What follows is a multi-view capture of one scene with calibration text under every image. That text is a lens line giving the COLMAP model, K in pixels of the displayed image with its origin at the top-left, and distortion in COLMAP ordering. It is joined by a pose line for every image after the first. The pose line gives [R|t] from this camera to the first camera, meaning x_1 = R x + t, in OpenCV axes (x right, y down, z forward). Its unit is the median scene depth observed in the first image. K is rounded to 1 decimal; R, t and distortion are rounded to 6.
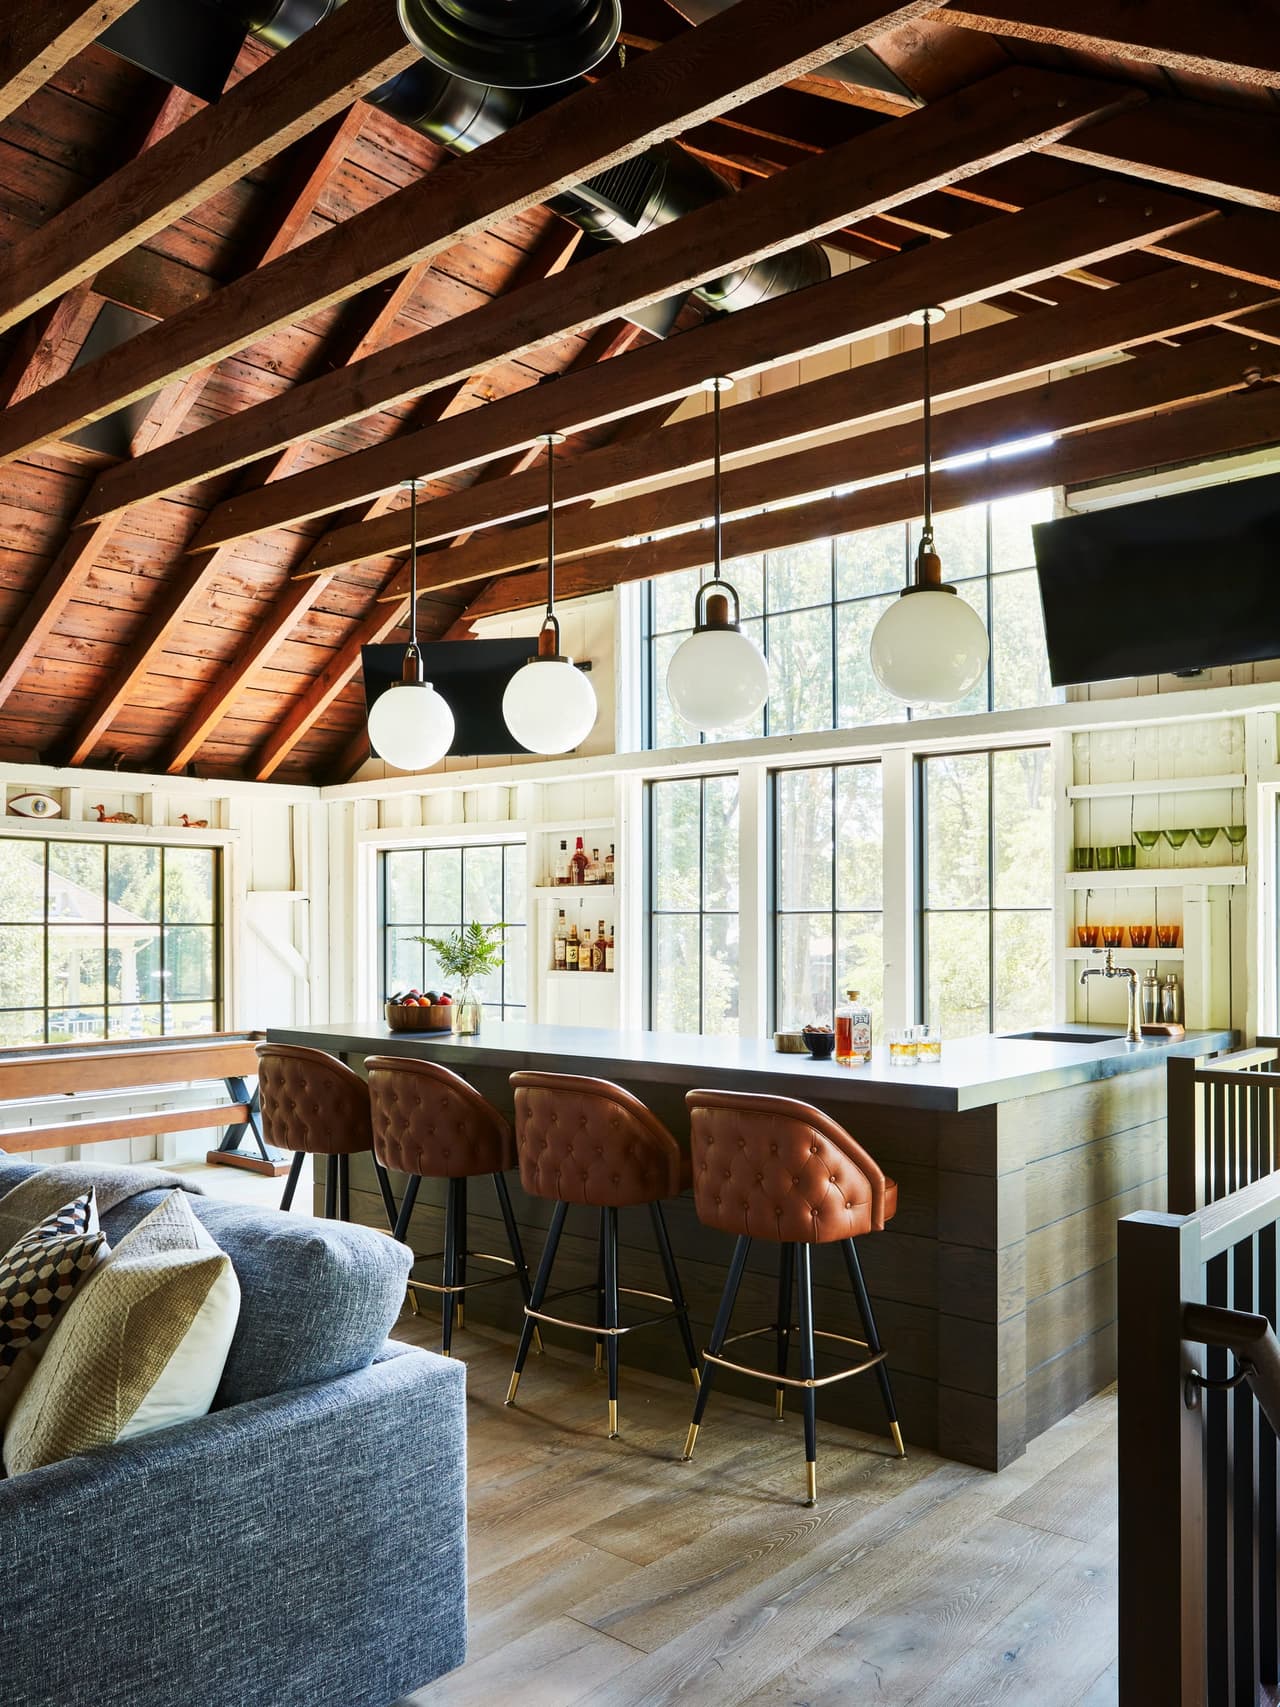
lens RADIAL K [[1309.2, 0, 693.6], [0, 1309.2, 913.3], [0, 0, 1]] dist [-0.006792, 0.006228]
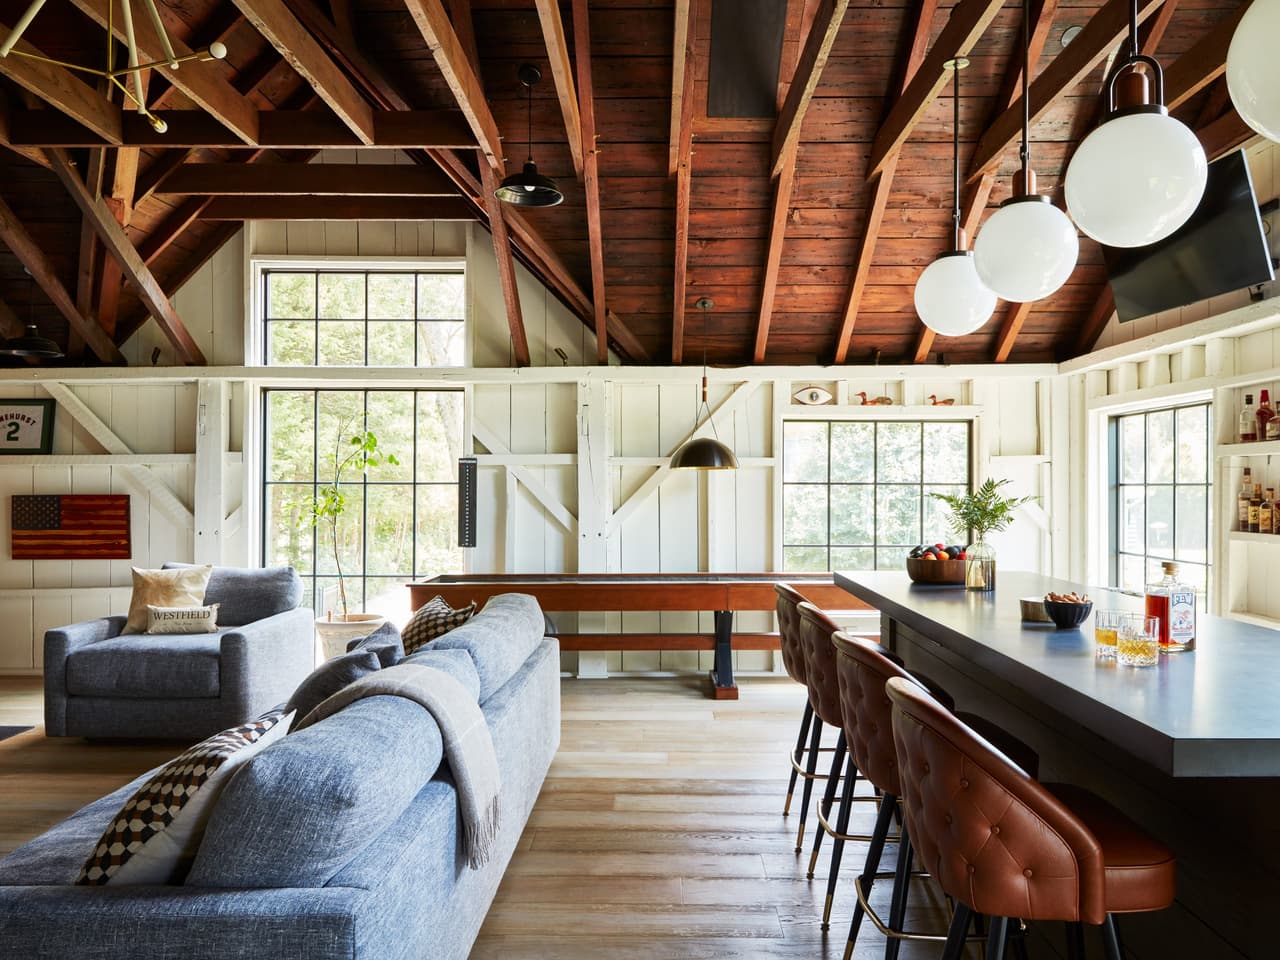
lens RADIAL K [[982.8, 0, 679.6], [0, 982.8, 484.4], [0, 0, 1]] dist [-0.007630, -0.005637]
pose [[0.645334, -0.000872, -0.763900, 0.274580], [0.005625, 0.999978, 0.003611, 0.007008], [0.763880, -0.006627, 0.645325, 0.354048]]
